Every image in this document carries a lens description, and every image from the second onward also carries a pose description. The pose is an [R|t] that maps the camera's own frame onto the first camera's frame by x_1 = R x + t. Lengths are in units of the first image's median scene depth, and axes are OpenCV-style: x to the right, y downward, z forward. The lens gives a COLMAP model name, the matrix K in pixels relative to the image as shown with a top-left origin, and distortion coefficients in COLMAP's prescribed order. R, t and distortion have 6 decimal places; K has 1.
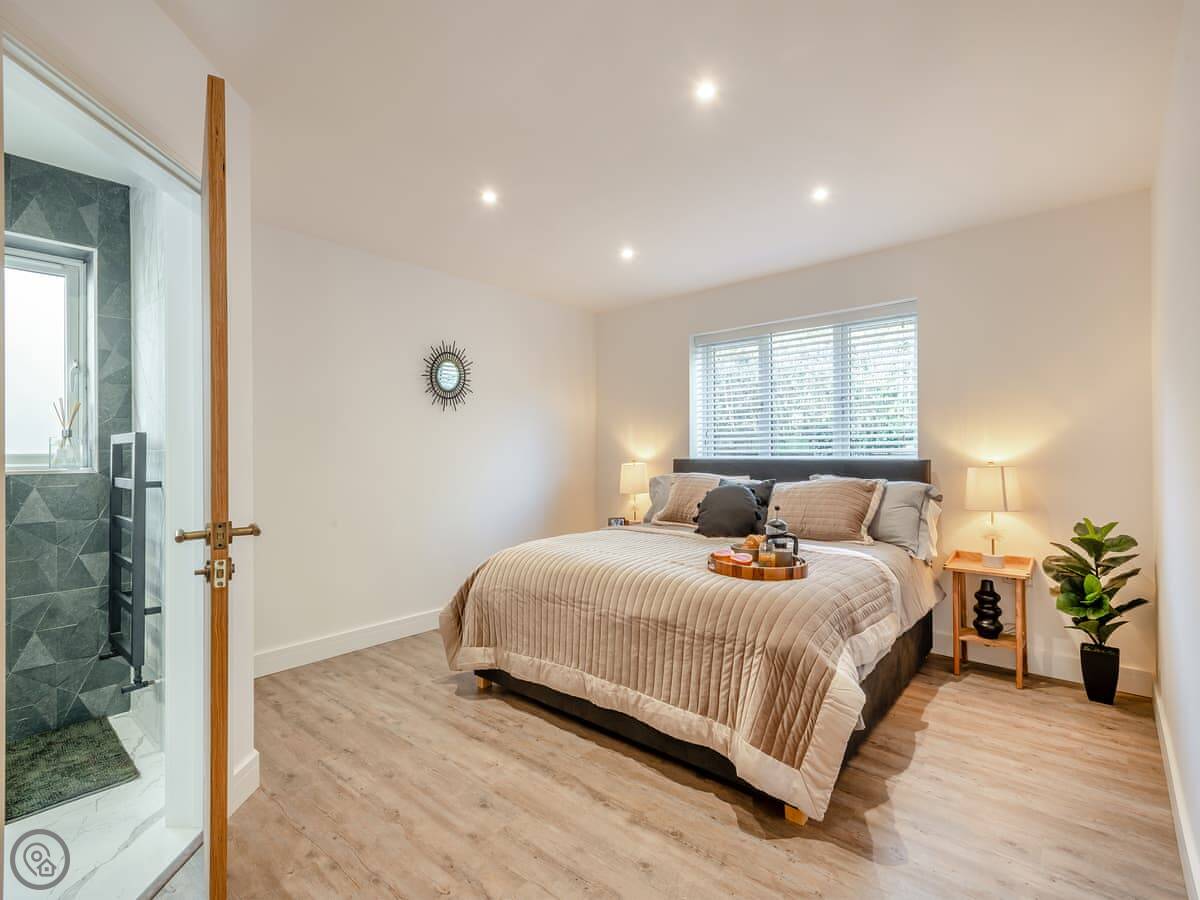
lens RADIAL K [[571.7, 0, 564.1], [0, 571.7, 453.1], [0, 0, 1]] dist [0.010658, -0.000647]
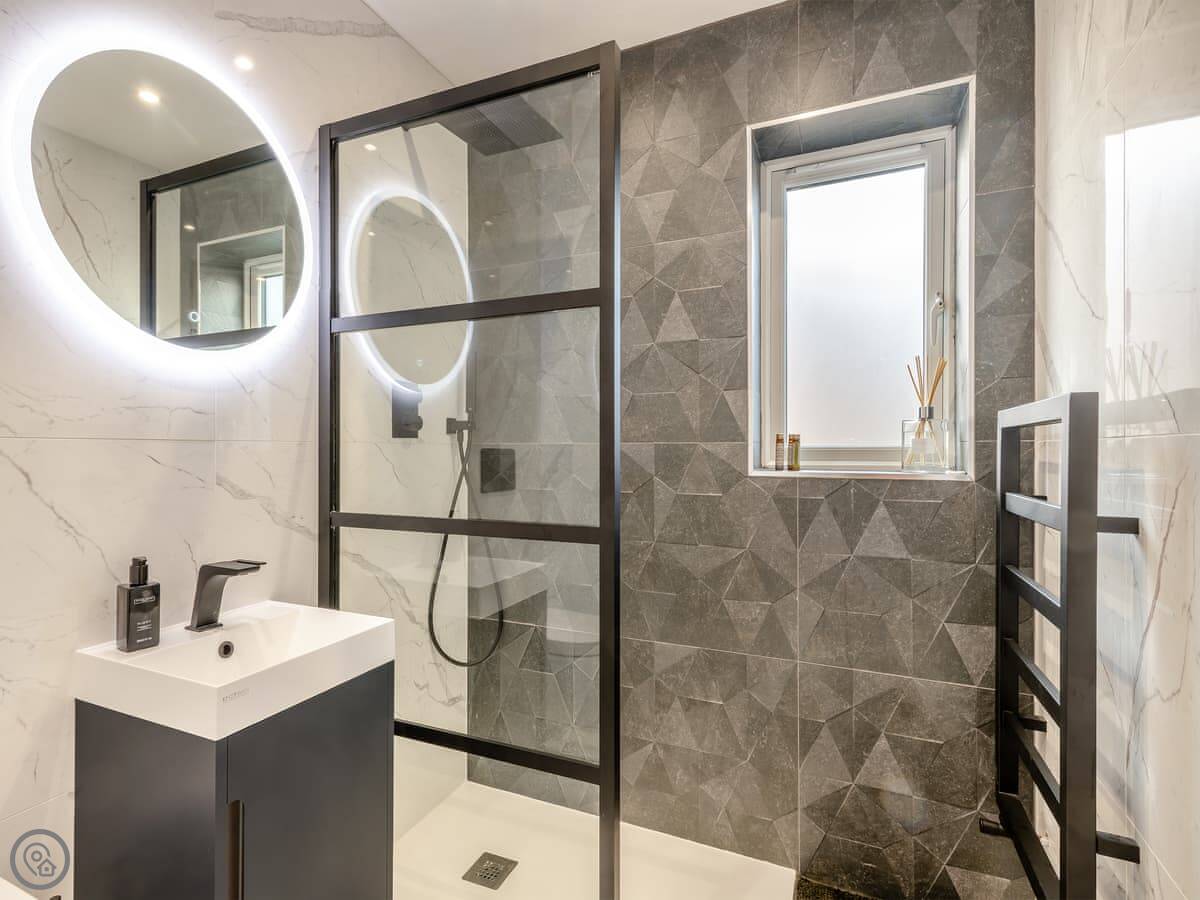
lens RADIAL K [[571.7, 0, 600.5], [0, 571.7, 447.5], [0, 0, 1]] dist [0.010658, -0.000647]
pose [[0.330521, 0.000402, -0.943799, -0.410360], [0.000934, 0.999999, 0.000753, 0.001451], [0.943798, -0.001131, 0.330520, 0.481355]]
